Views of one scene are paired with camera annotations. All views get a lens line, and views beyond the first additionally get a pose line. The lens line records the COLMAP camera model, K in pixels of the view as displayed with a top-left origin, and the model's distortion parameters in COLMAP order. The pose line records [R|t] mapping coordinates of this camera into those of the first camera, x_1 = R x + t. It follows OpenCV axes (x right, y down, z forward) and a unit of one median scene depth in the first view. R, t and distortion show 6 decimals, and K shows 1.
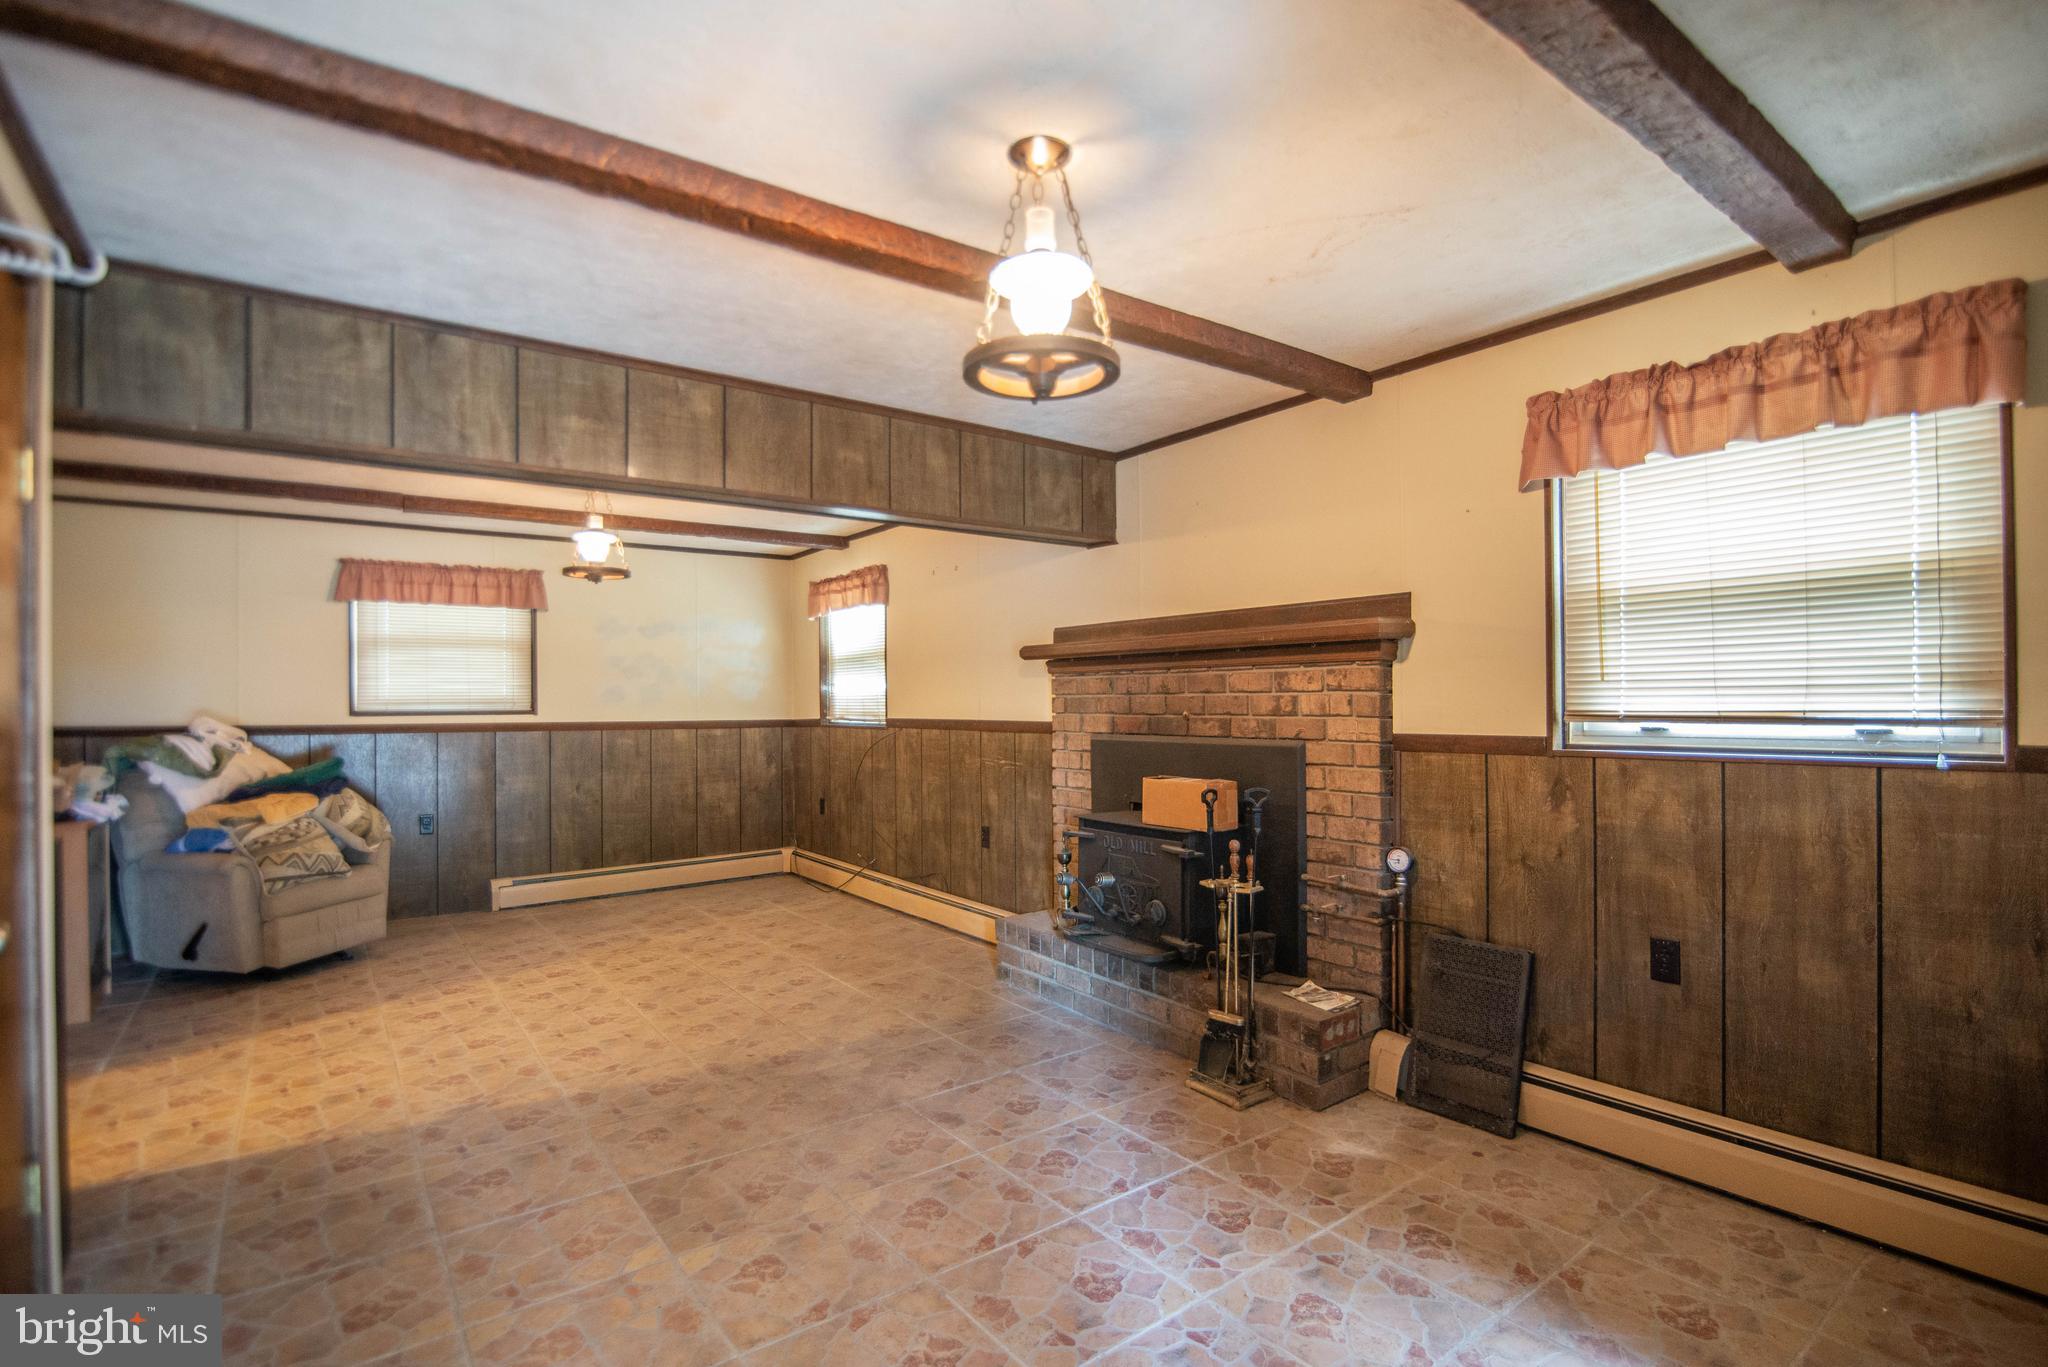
lens RADIAL K [[945.2, 0, 1031.9], [0, 945.2, 698.8], [0, 0, 1]] dist [-0.021808, 0.000737]
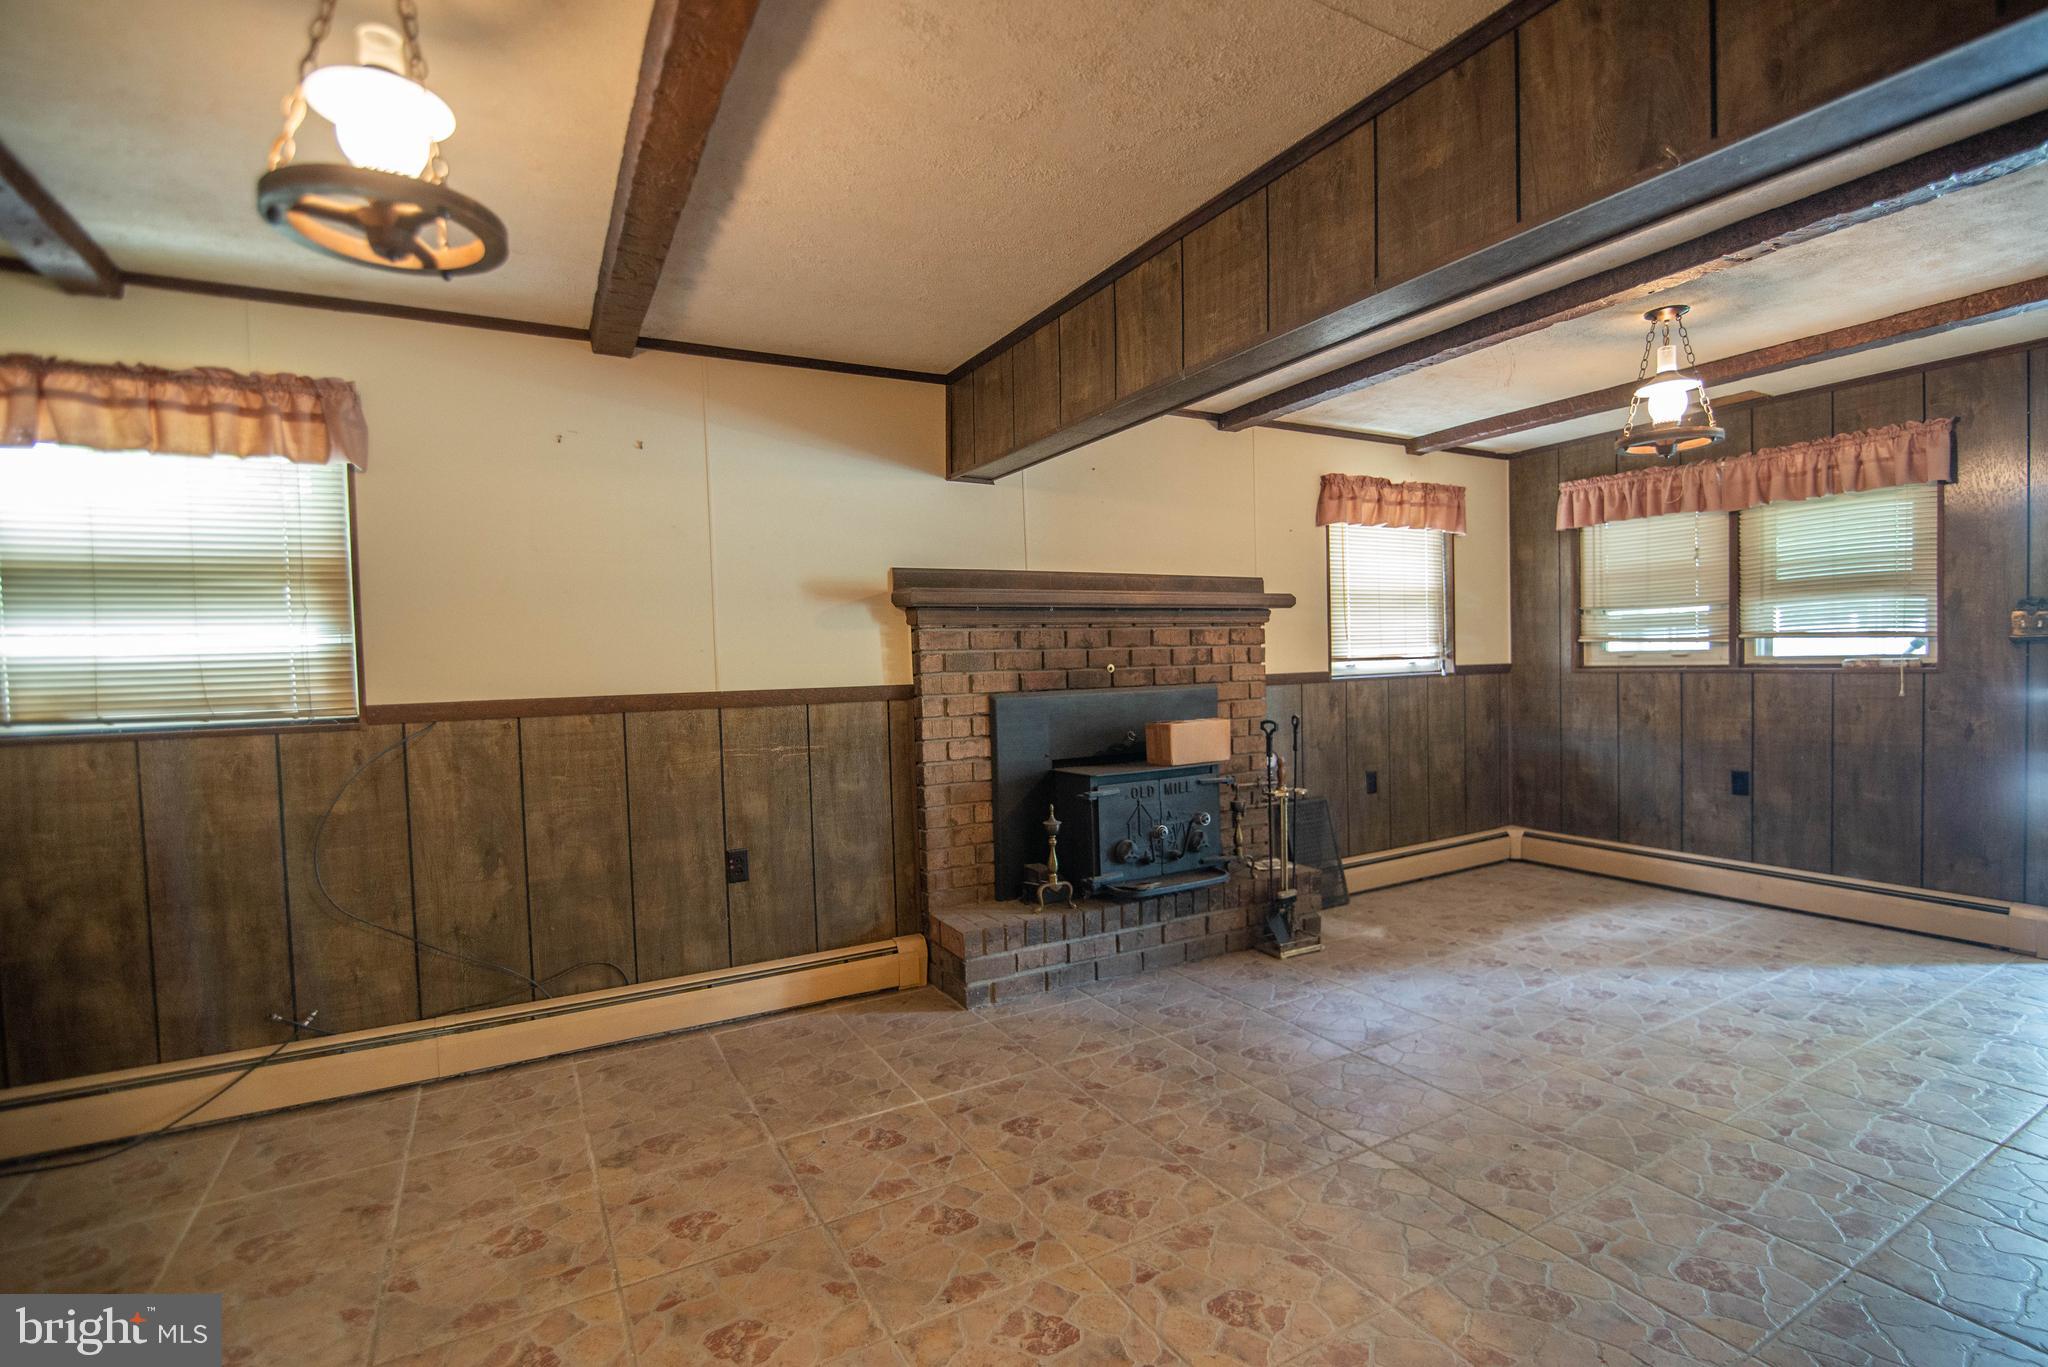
lens RADIAL K [[945.2, 0, 1031.9], [0, 945.2, 698.8], [0, 0, 1]] dist [-0.021808, 0.000737]
pose [[0.142619, -0.036110, 0.989119, -0.832420], [0.023886, 0.999169, 0.033033, 0.013606], [-0.989489, 0.018915, 0.143363, 0.860777]]
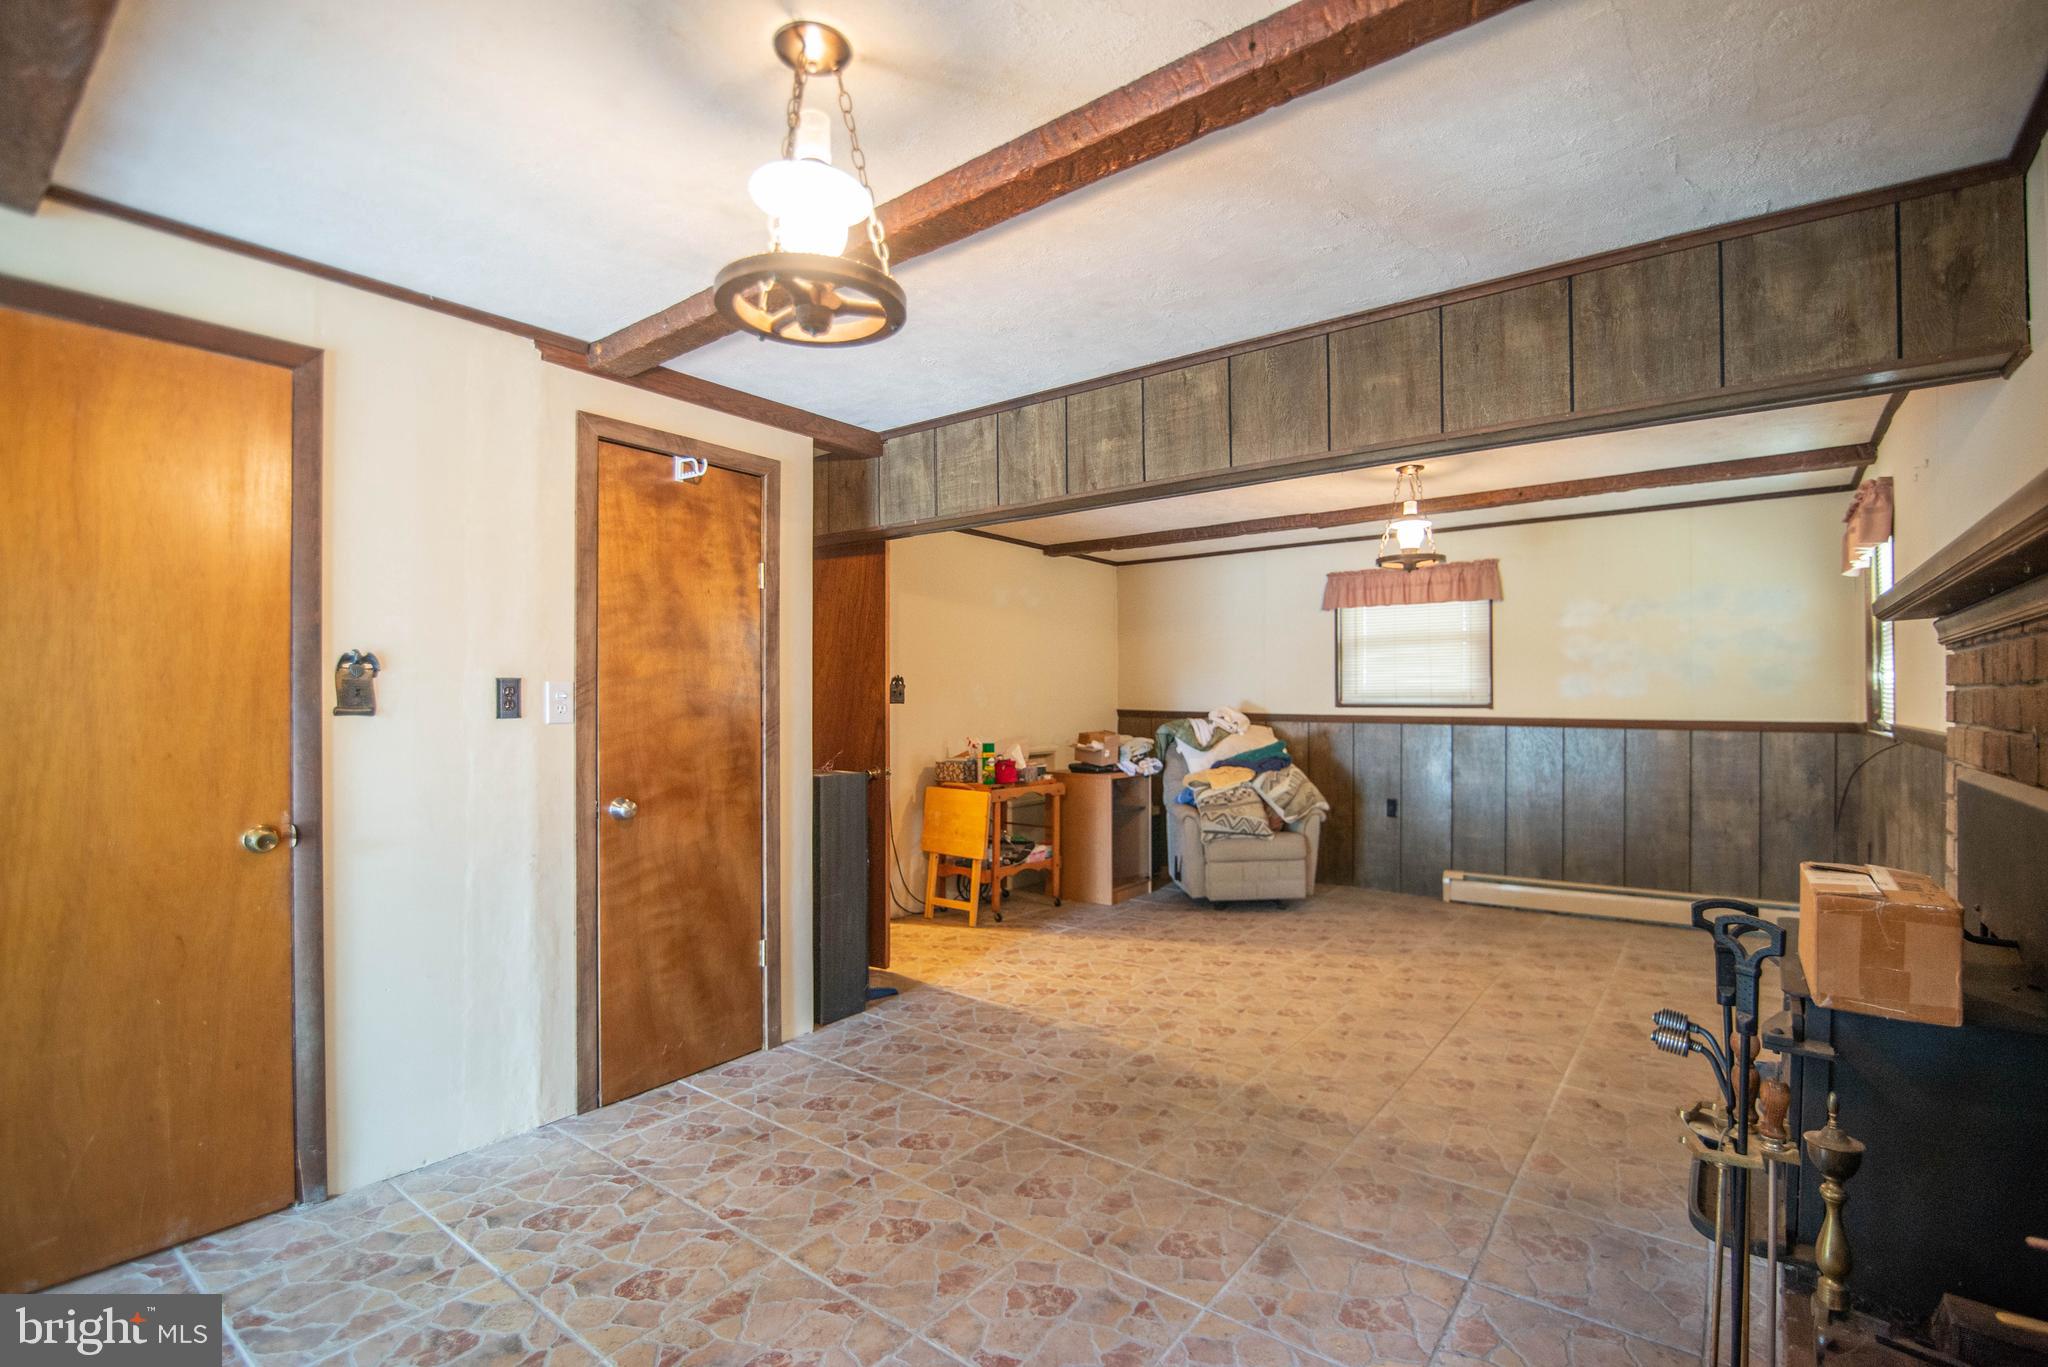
lens RADIAL K [[938.9, 0, 1056.1], [0, 938.9, 695.6], [0, 0, 1]] dist [-0.016410, 0.000132]
pose [[0.283232, 0.003574, -0.959045, 0.394758], [0.000656, 0.999992, 0.003921, -0.001277], [0.959051, -0.001740, 0.283228, 0.438135]]
